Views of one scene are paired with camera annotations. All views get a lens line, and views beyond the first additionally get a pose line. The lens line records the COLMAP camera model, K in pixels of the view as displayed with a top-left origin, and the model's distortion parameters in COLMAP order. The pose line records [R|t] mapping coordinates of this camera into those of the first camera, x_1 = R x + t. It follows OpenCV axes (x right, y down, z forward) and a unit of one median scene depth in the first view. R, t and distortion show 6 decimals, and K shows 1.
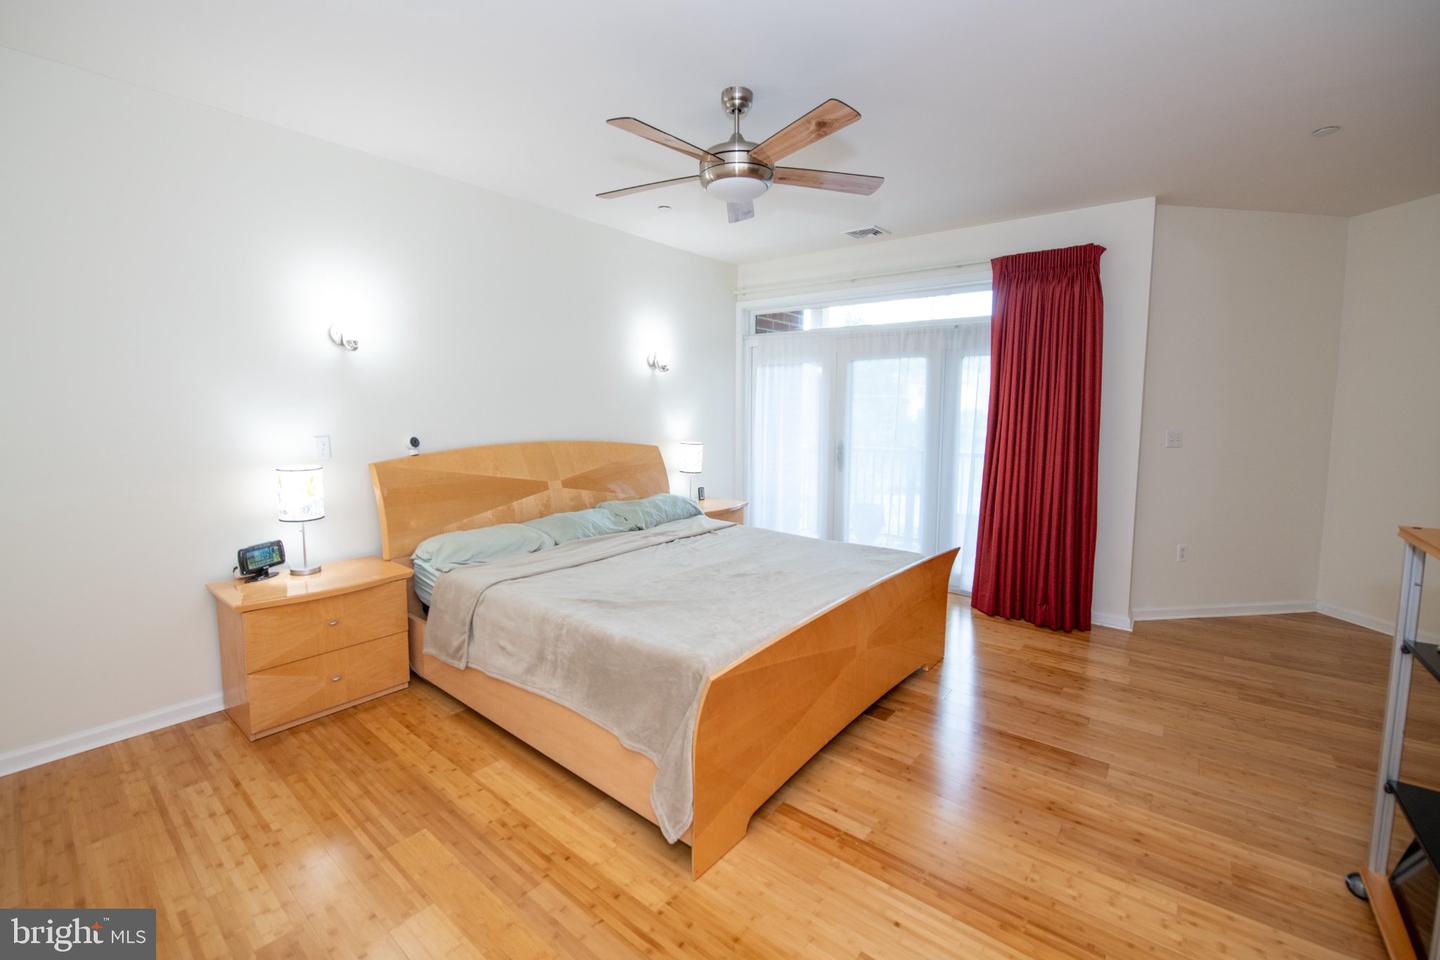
lens RADIAL K [[598.3, 0, 716.6], [0, 598.3, 463.9], [0, 0, 1]] dist [0.000762, 0.000139]
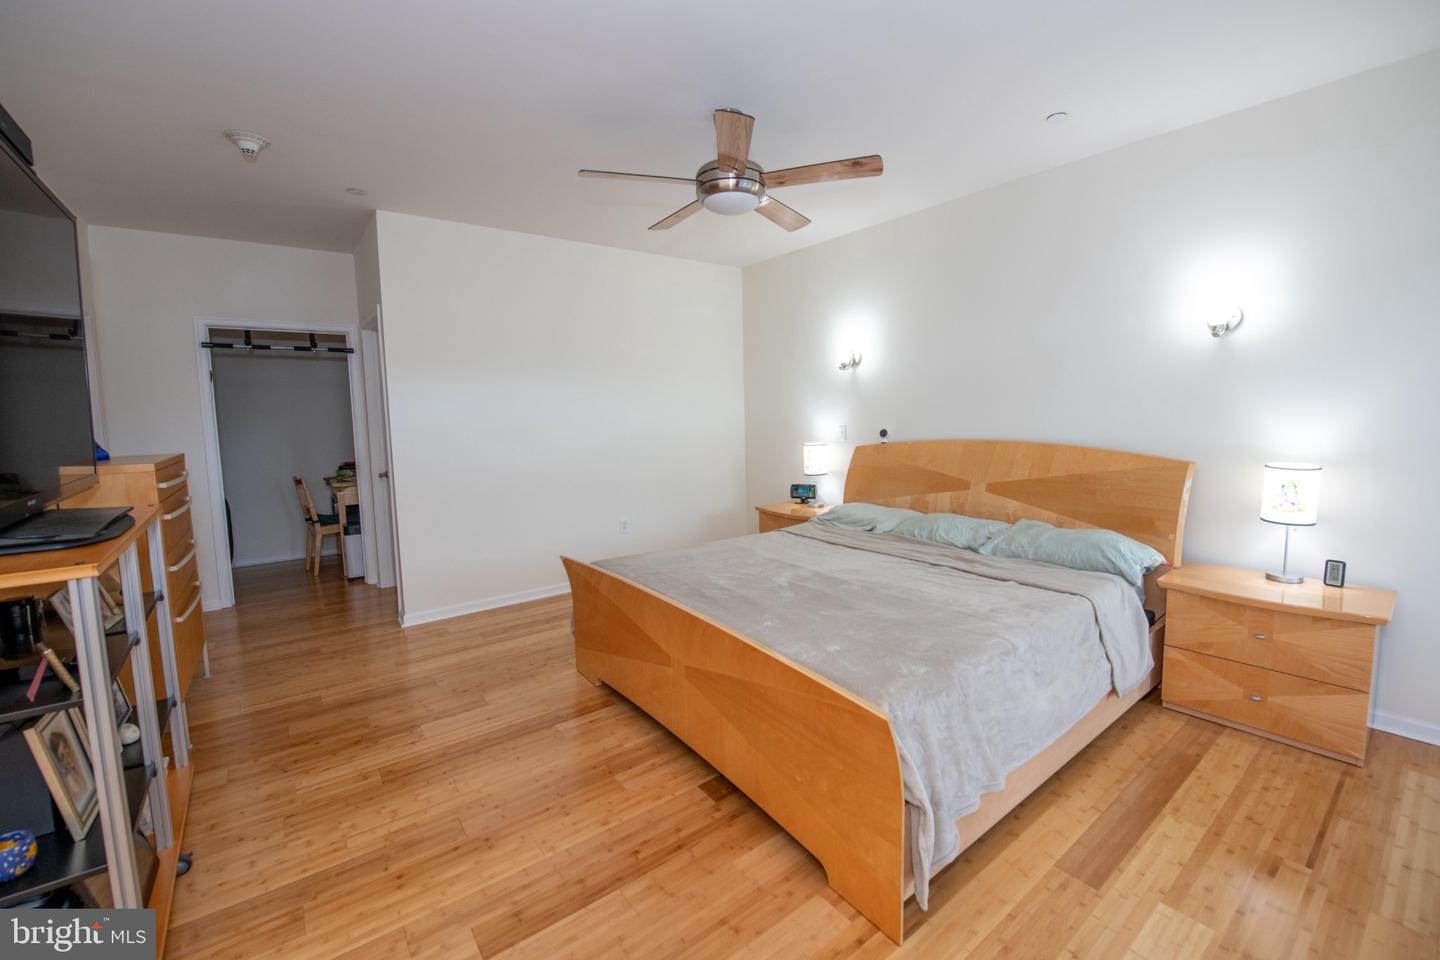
lens RADIAL K [[583.1, 0, 718.8], [0, 583.1, 475.0], [0, 0, 1]] dist [-0.000391, -0.000152]
pose [[-0.236997, 0.103469, -0.965985, 1.094533], [-0.078072, 0.989068, 0.125096, -0.102050], [0.968368, 0.105064, -0.226328, 1.273188]]
